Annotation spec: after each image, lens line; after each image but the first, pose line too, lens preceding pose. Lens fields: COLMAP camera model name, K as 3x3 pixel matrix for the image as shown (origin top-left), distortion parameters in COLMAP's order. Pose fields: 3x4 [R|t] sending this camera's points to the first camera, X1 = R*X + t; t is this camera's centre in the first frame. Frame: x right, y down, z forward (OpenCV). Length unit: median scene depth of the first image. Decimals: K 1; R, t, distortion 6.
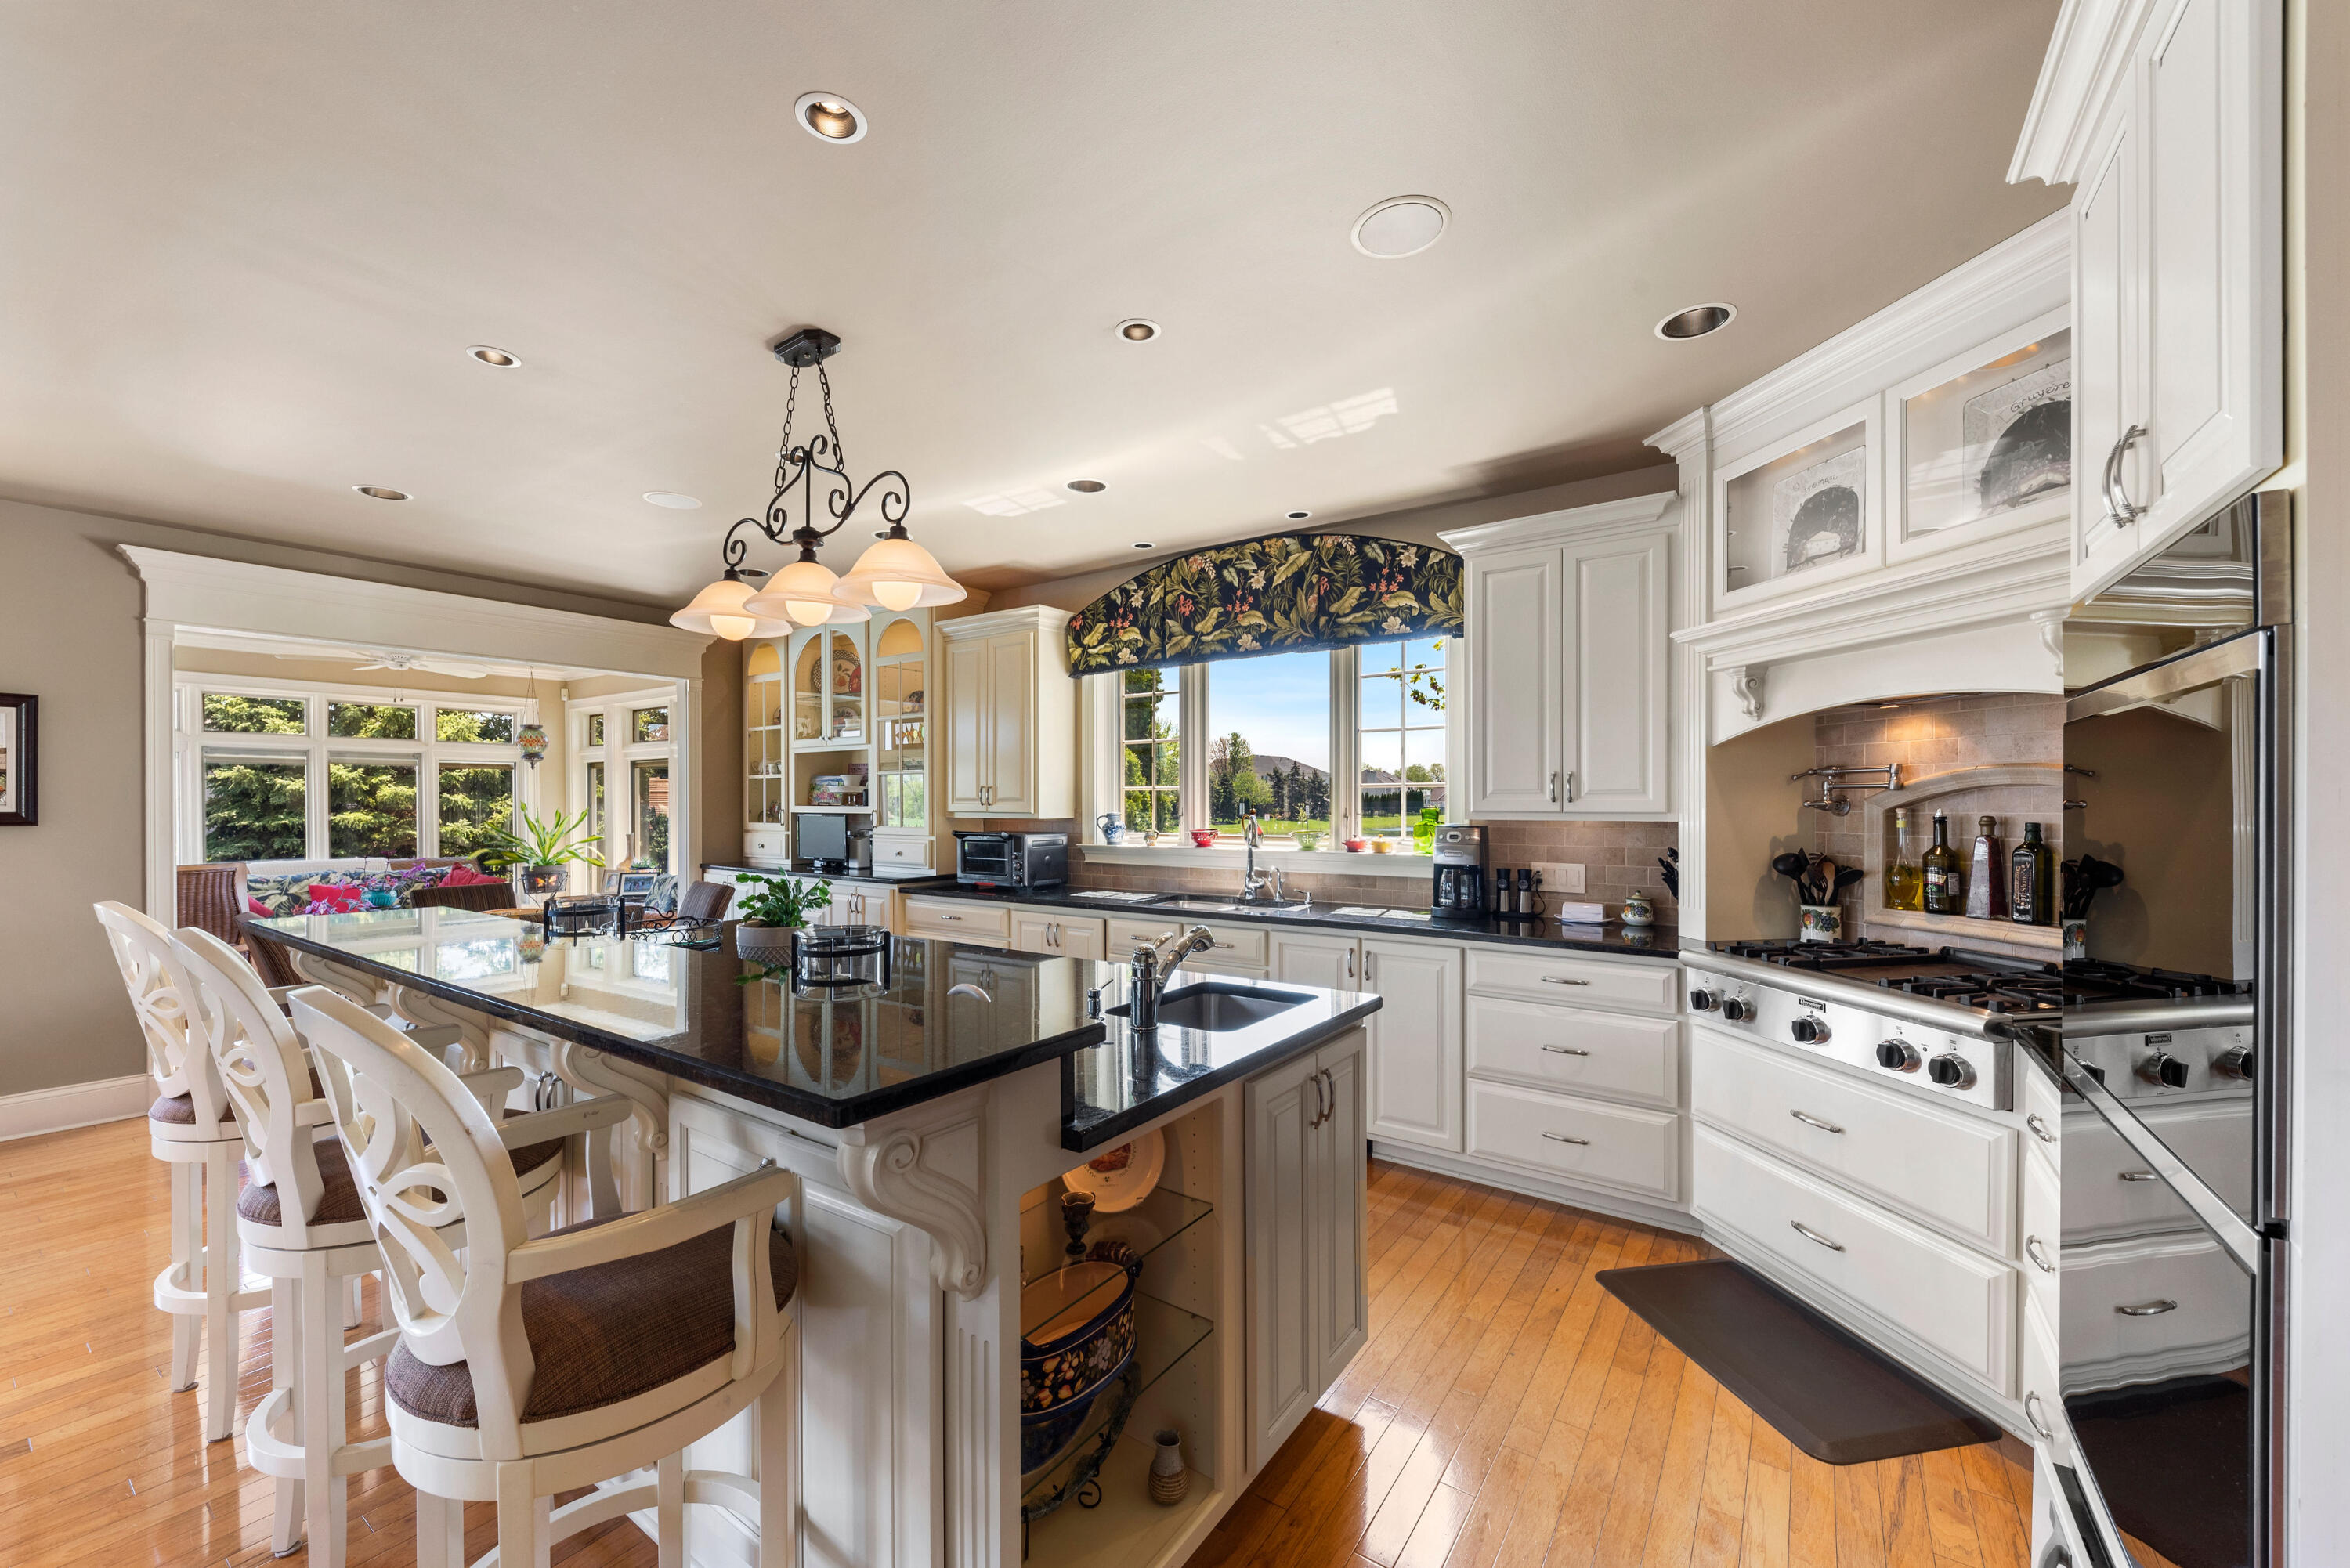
lens RADIAL K [[898.9, 0, 1181.8], [0, 898.9, 801.4], [0, 0, 1]] dist [0.001367, 0.000071]
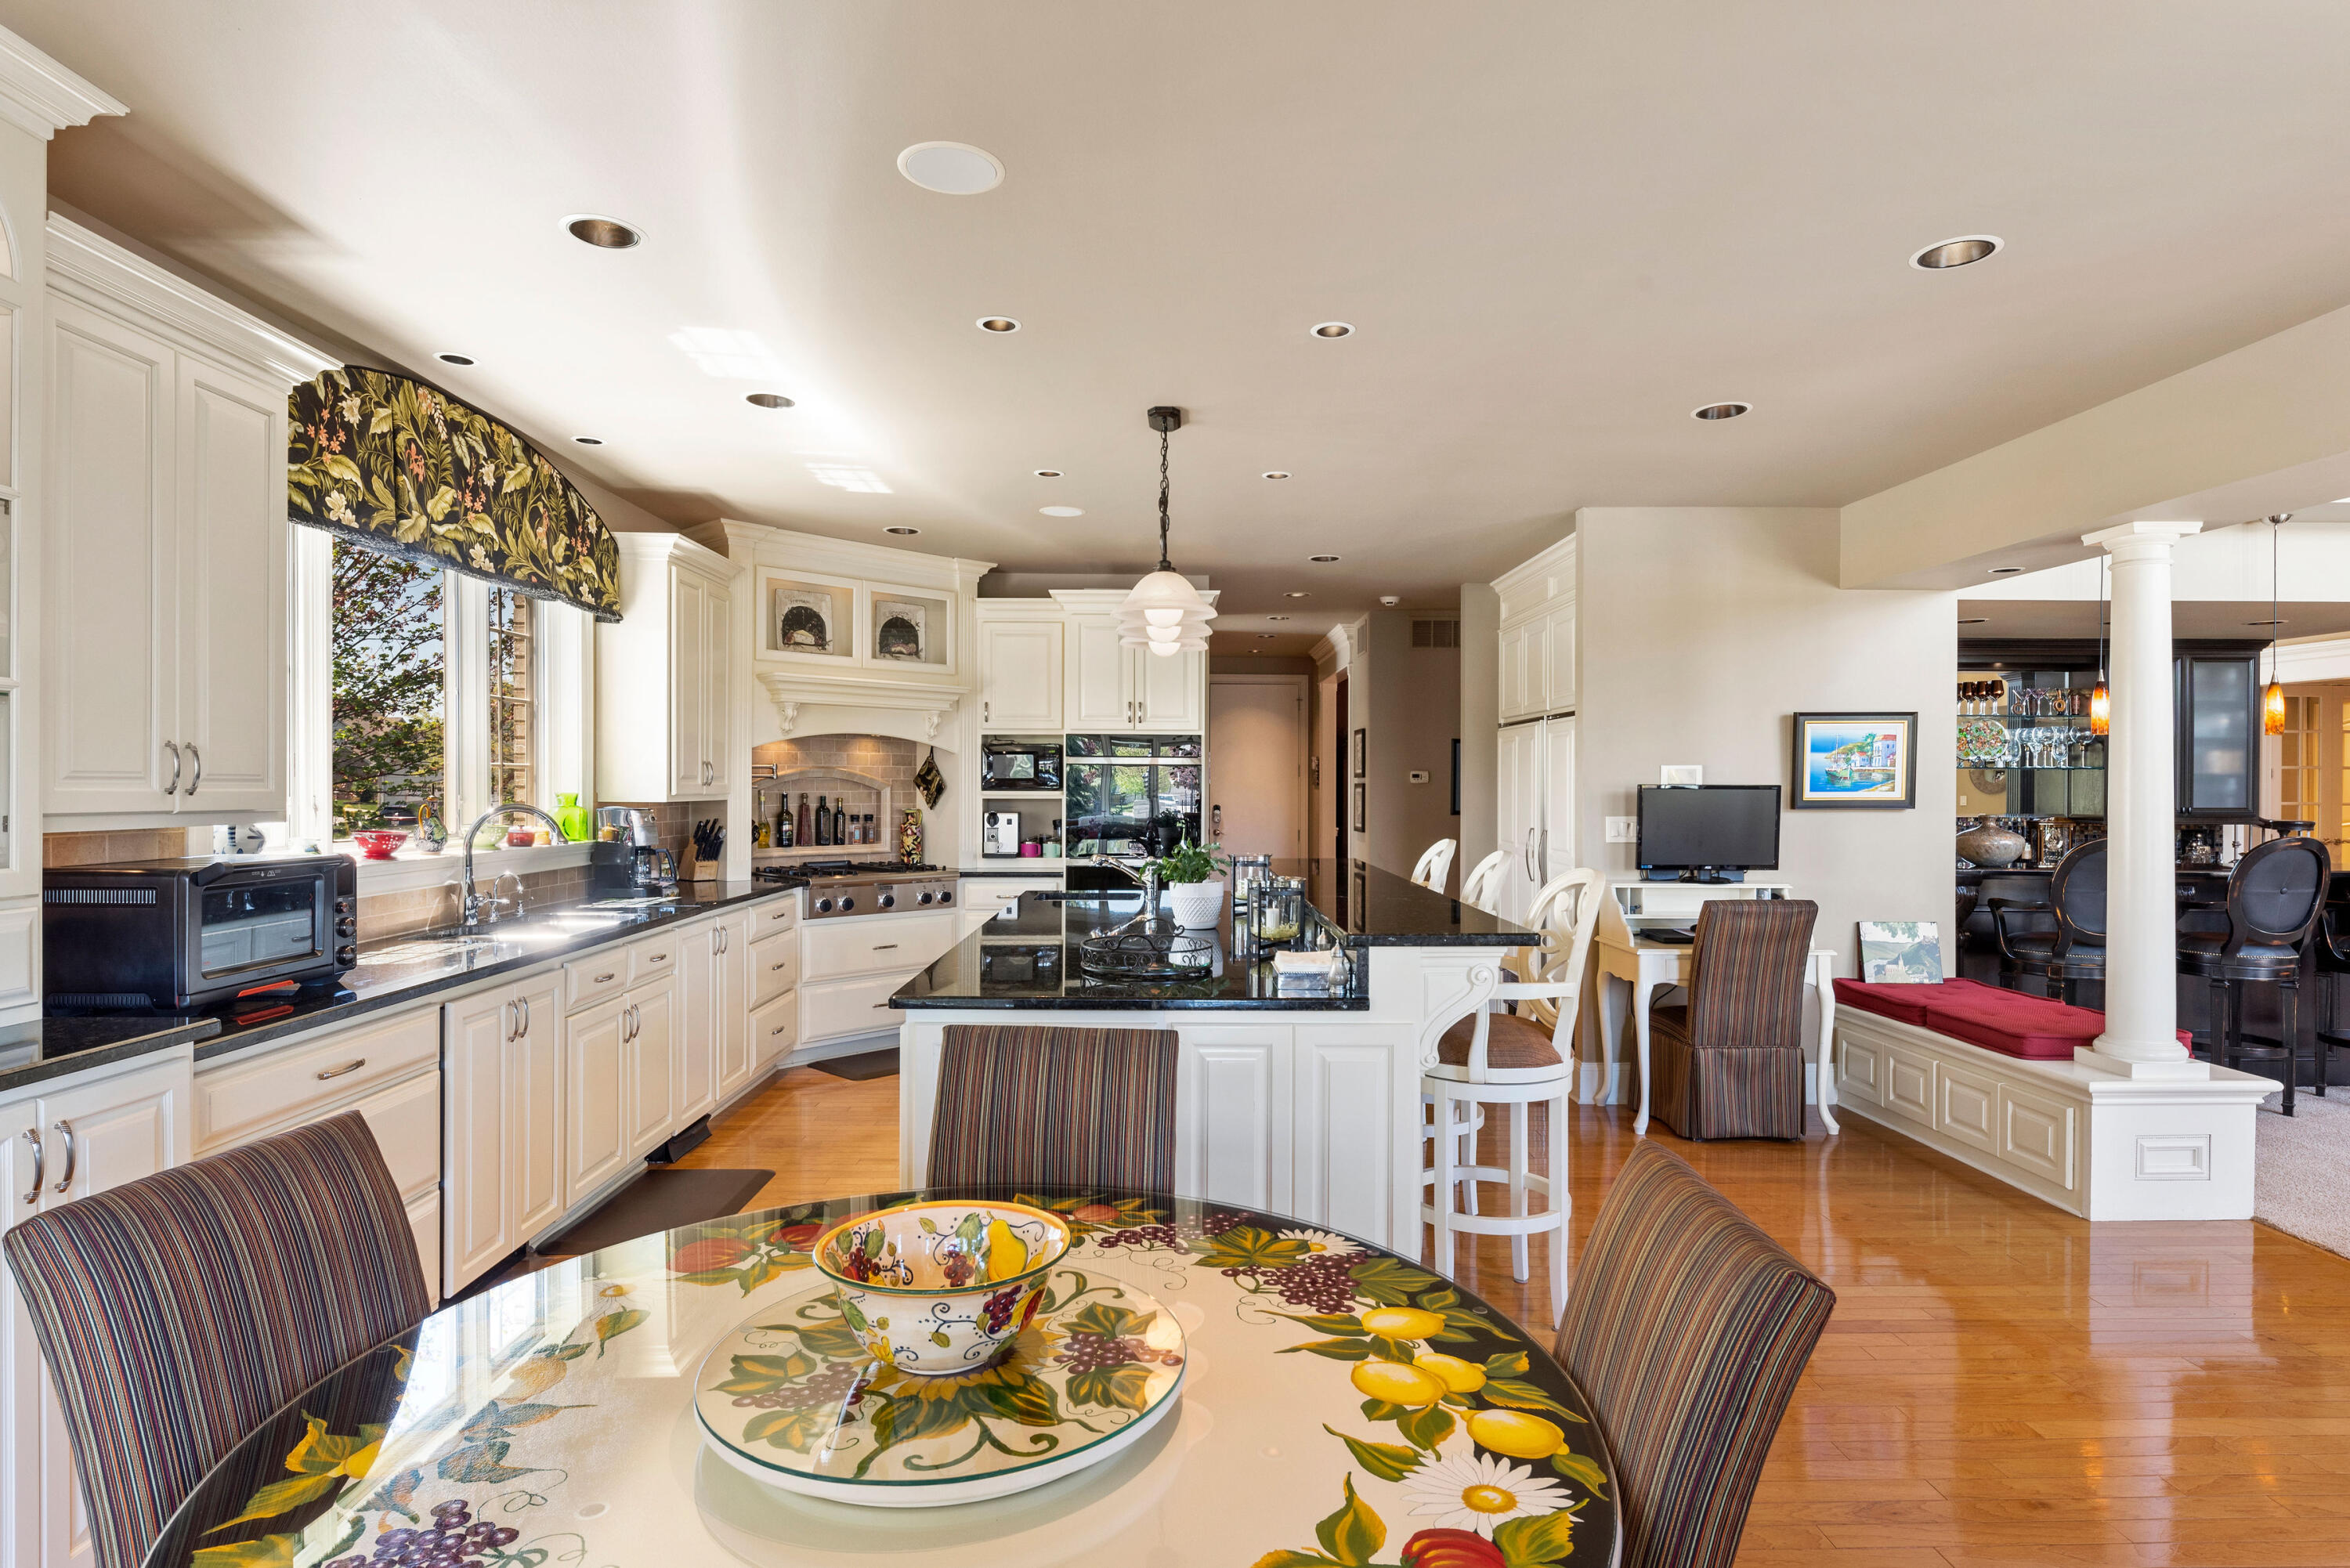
lens RADIAL K [[1236.6, 0, 1180.1], [0, 1236.6, 790.9], [0, 0, 1]] dist [0.003707, -0.000773]
pose [[-0.582375, -0.004595, 0.812908, -1.067202], [-0.002144, 0.999989, 0.004117, -0.000307], [-0.812918, 0.000655, -0.582378, 1.163541]]
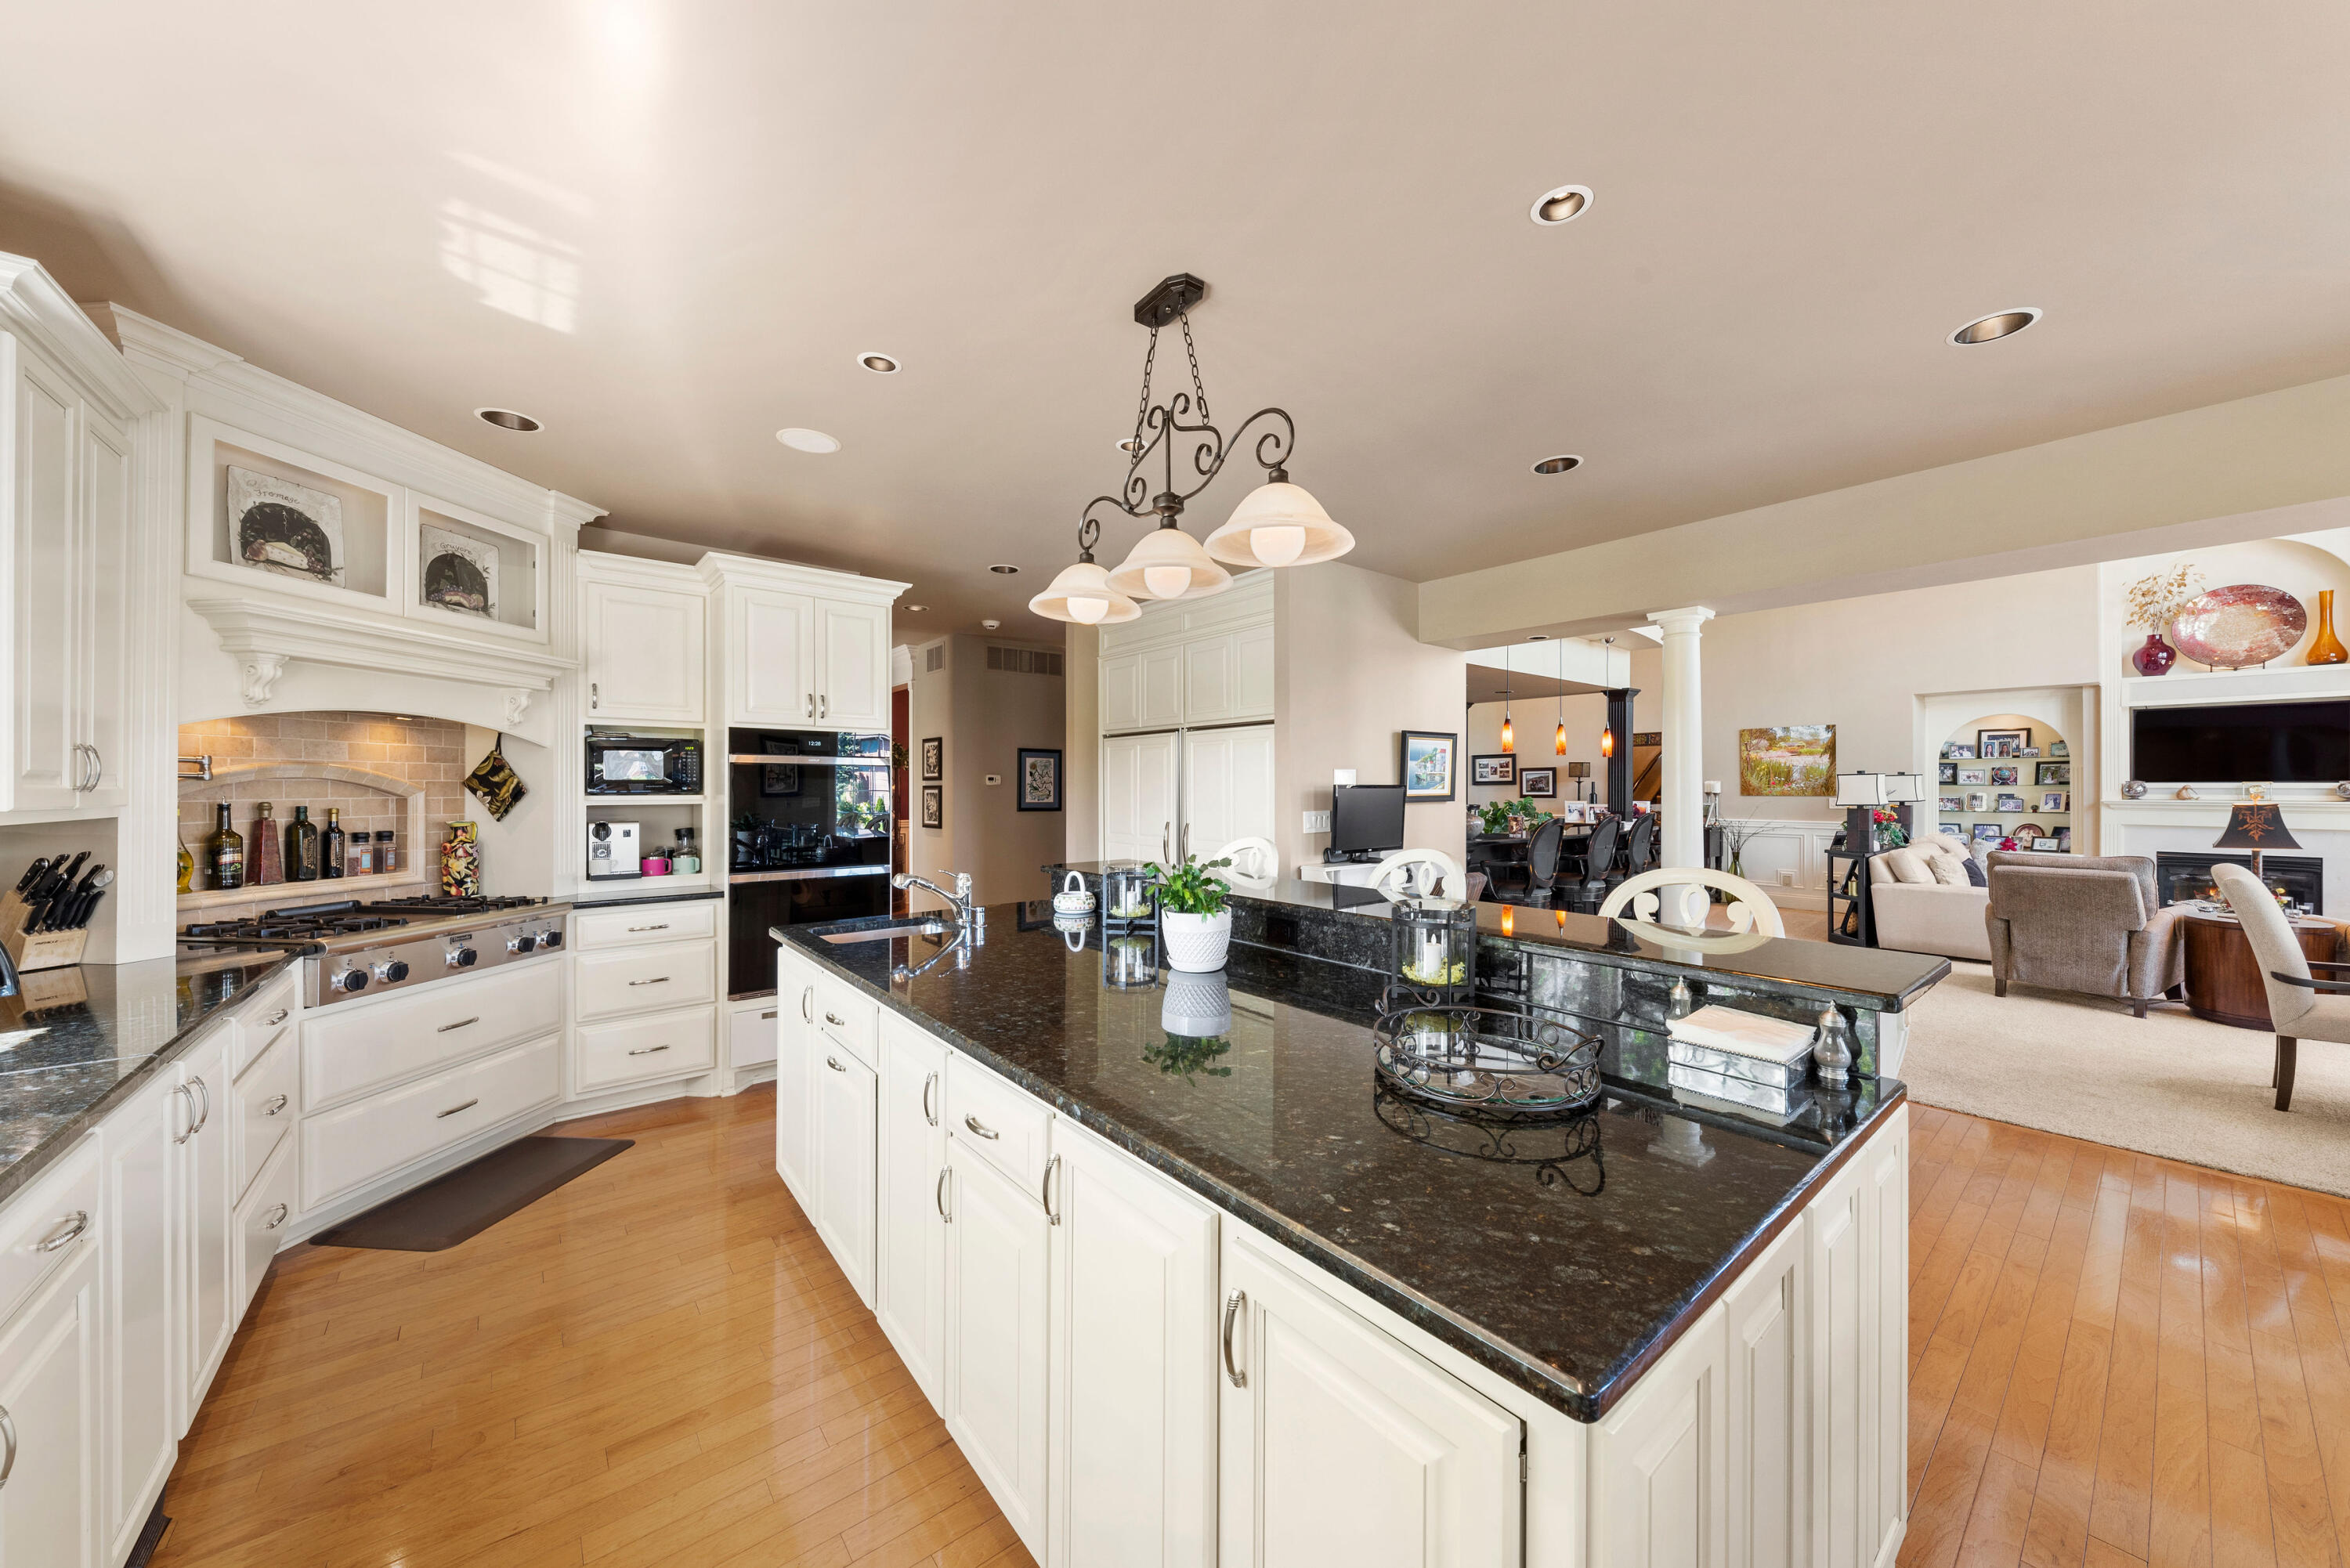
lens RADIAL K [[822.1, 0, 1180.4], [0, 822.1, 786.4], [0, 0, 1]] dist [0.000322, -0.000173]
pose [[-0.961766, 0.003860, 0.273844, -0.389733], [0.003515, 0.999992, -0.001751, 0.001003], [-0.273849, -0.000722, -0.961772, 1.074041]]
